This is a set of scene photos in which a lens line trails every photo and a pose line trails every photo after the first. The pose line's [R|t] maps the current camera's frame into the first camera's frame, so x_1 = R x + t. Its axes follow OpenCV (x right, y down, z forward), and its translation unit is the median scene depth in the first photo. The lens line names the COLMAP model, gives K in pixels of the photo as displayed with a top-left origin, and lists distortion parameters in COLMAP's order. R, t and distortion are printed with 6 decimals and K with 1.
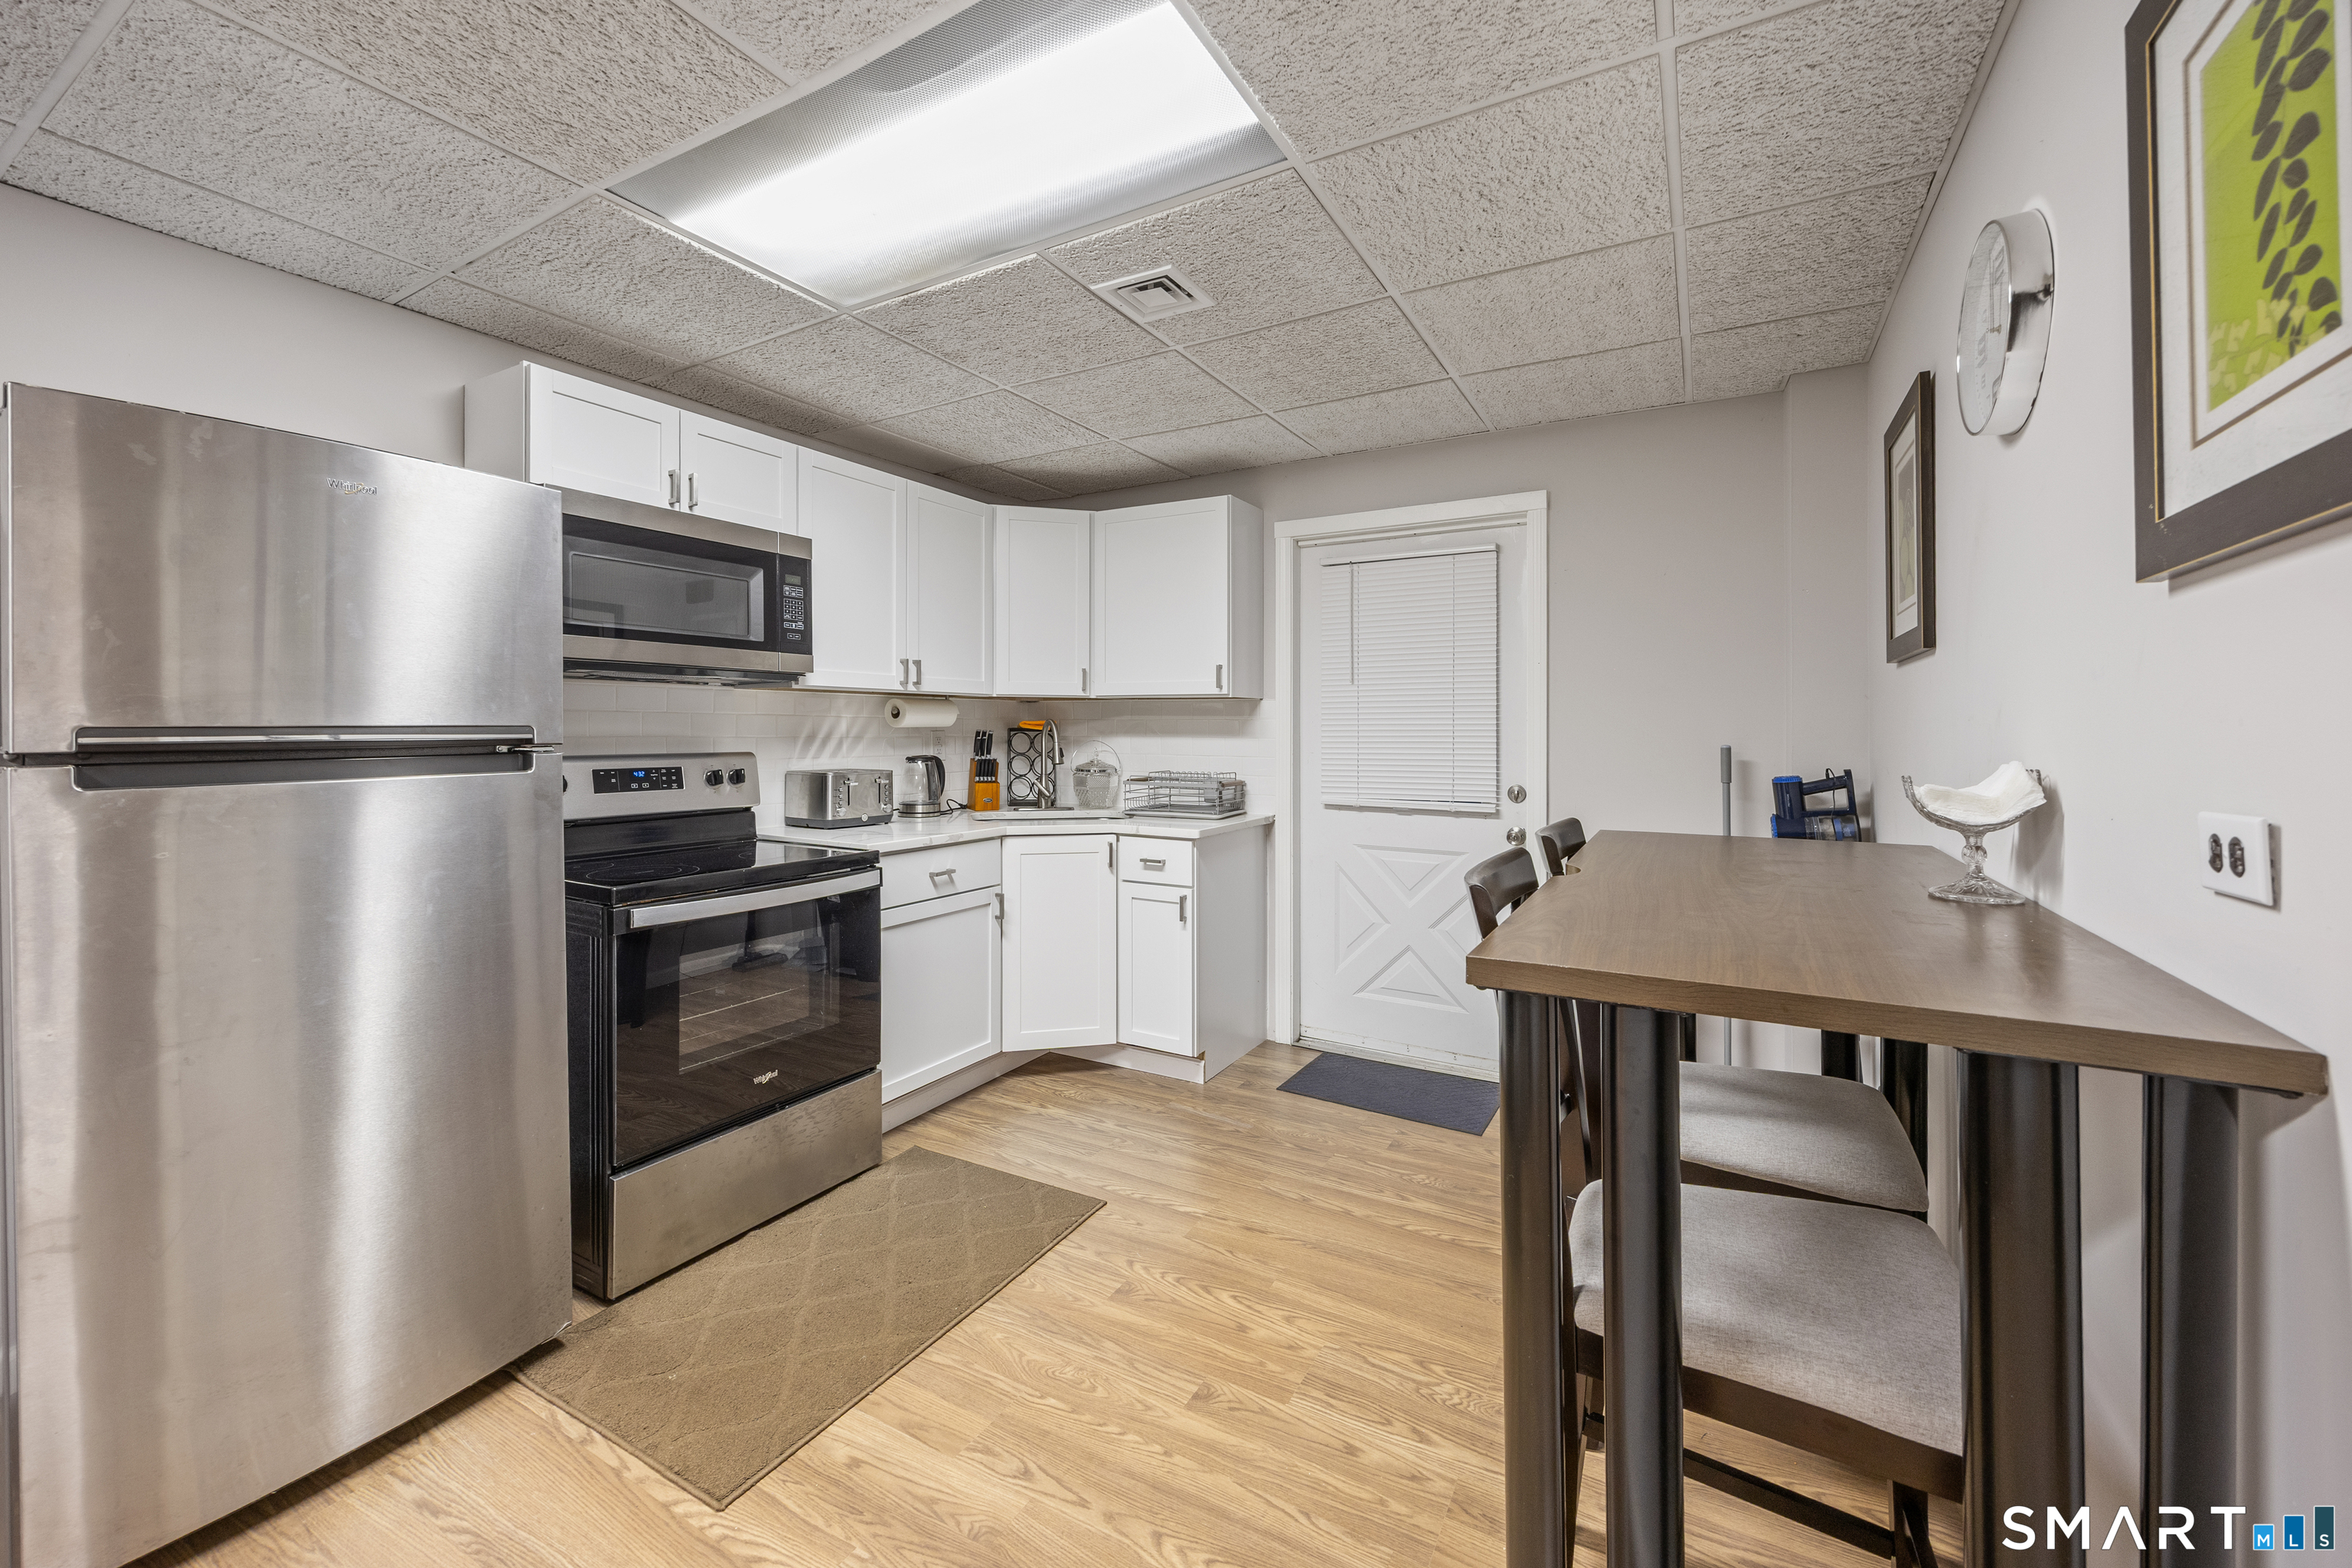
lens RADIAL K [[931.6, 0, 1179.3], [0, 931.6, 722.5], [0, 0, 1]] dist [-0.005073, -0.000376]
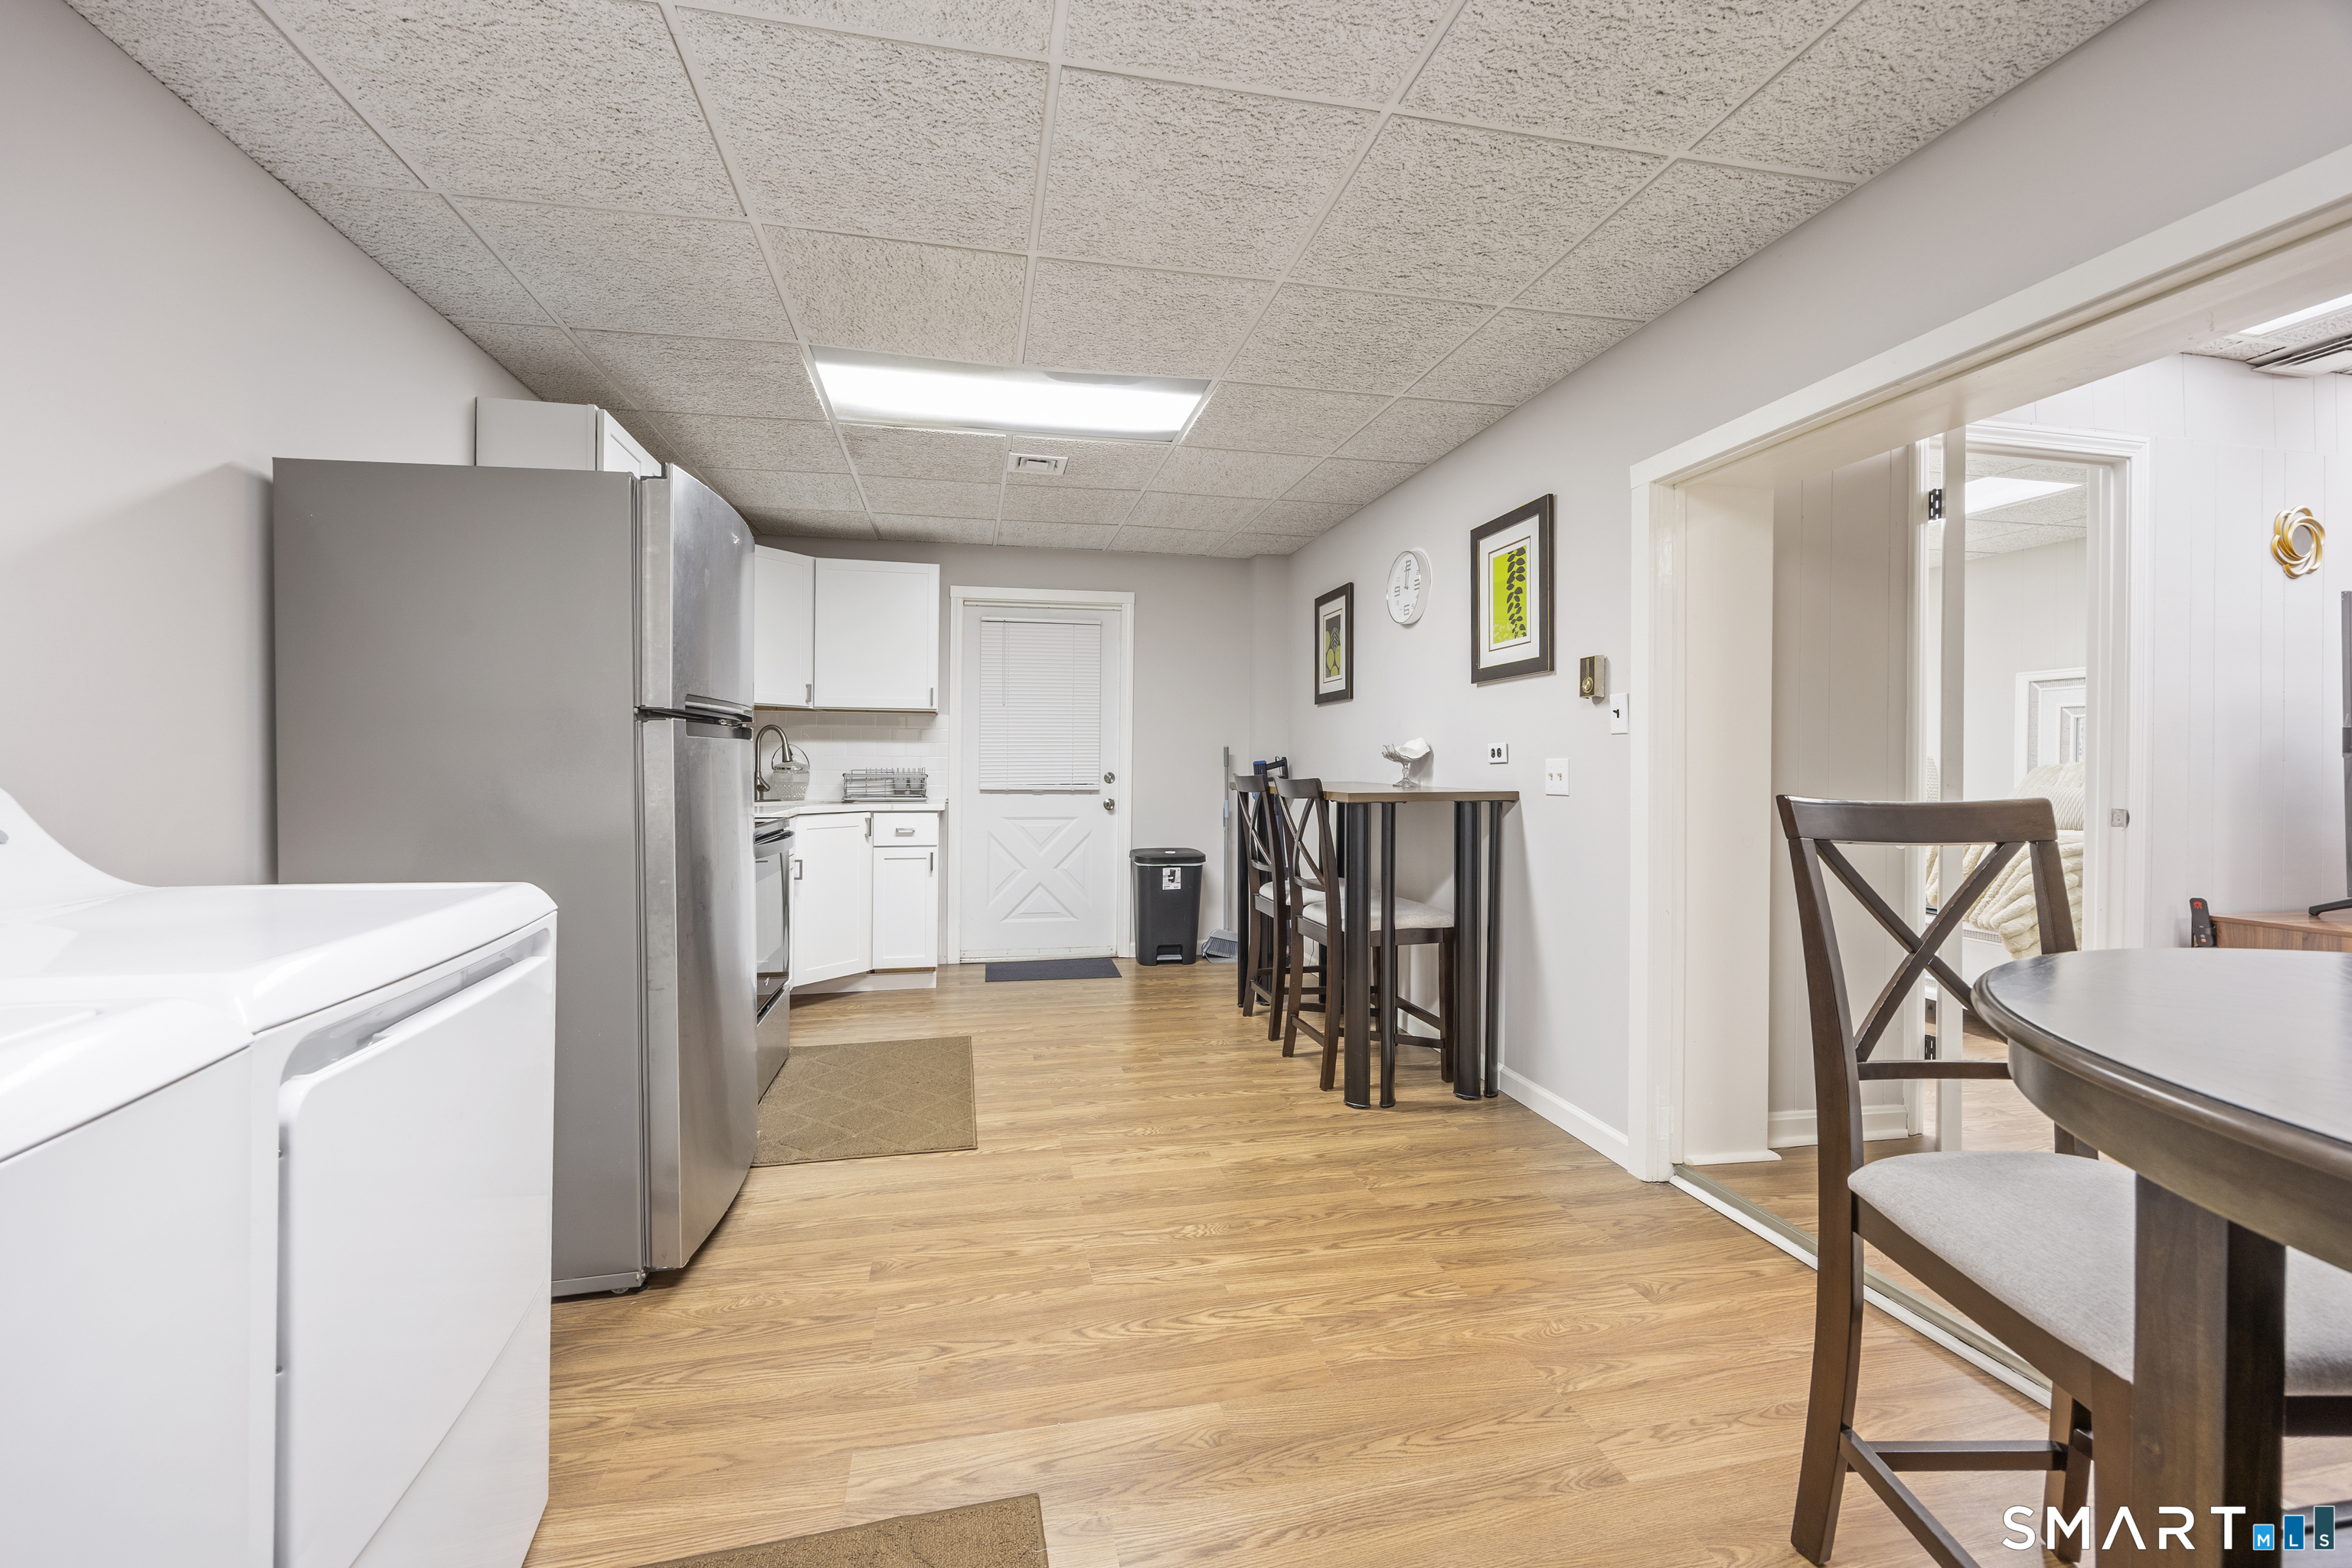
lens RADIAL K [[931.6, 0, 1158.9], [0, 931.6, 766.2], [0, 0, 1]] dist [-0.005073, -0.000376]
pose [[0.748555, -0.002691, 0.663067, -0.926898], [-0.005977, 0.999924, 0.010807, 0.056534], [-0.663046, -0.012053, 0.748482, -0.374469]]
